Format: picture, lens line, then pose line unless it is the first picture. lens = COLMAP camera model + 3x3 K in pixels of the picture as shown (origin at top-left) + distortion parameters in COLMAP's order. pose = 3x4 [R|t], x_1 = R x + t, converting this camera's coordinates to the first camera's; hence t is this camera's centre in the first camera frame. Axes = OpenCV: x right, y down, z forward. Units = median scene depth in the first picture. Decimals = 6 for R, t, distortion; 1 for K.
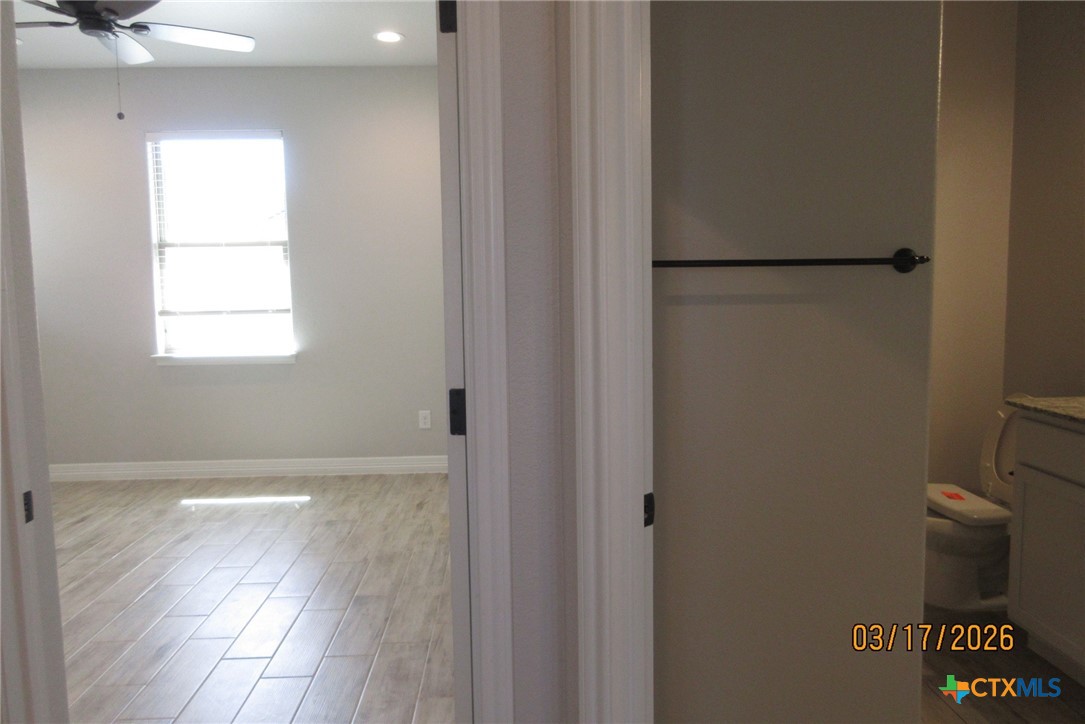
lens RADIAL K [[806.1, 0, 539.6], [0, 806.1, 359.1], [0, 0, 1]] dist [-0.000237, 0.007442]
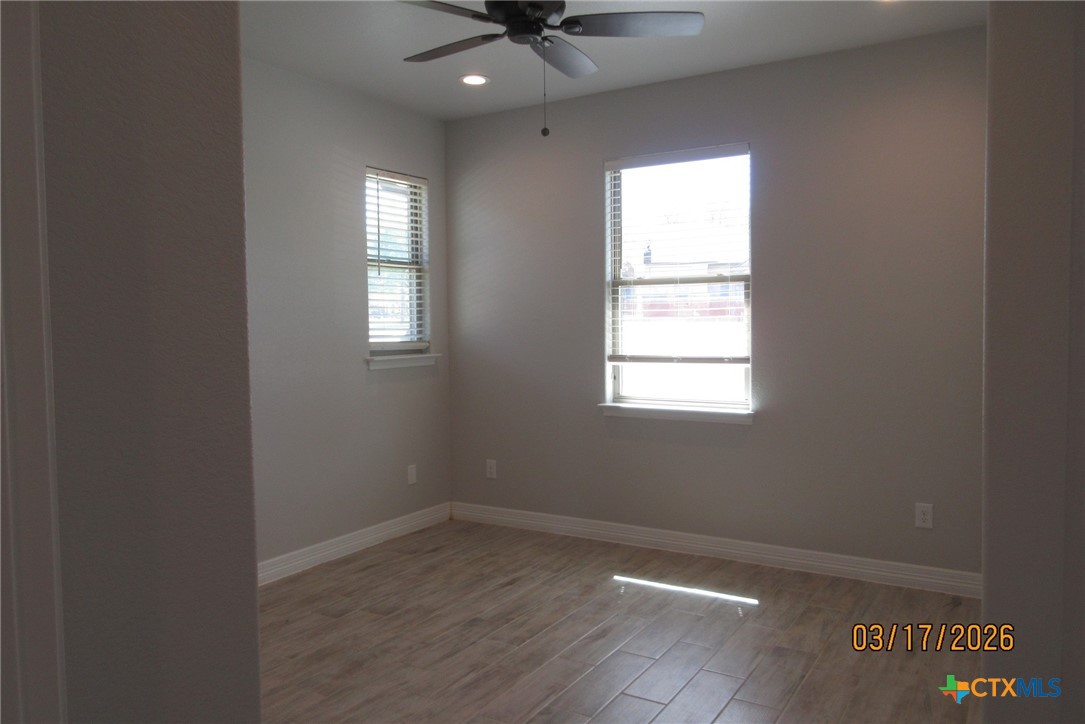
lens RADIAL K [[806.1, 0, 542.4], [0, 806.1, 355.0], [0, 0, 1]] dist [-0.000237, 0.007442]
pose [[0.832616, 0.031105, -0.552976, -0.037173], [-0.057334, 0.997898, -0.030196, -0.032898], [0.550875, 0.056846, 0.832650, 0.235271]]
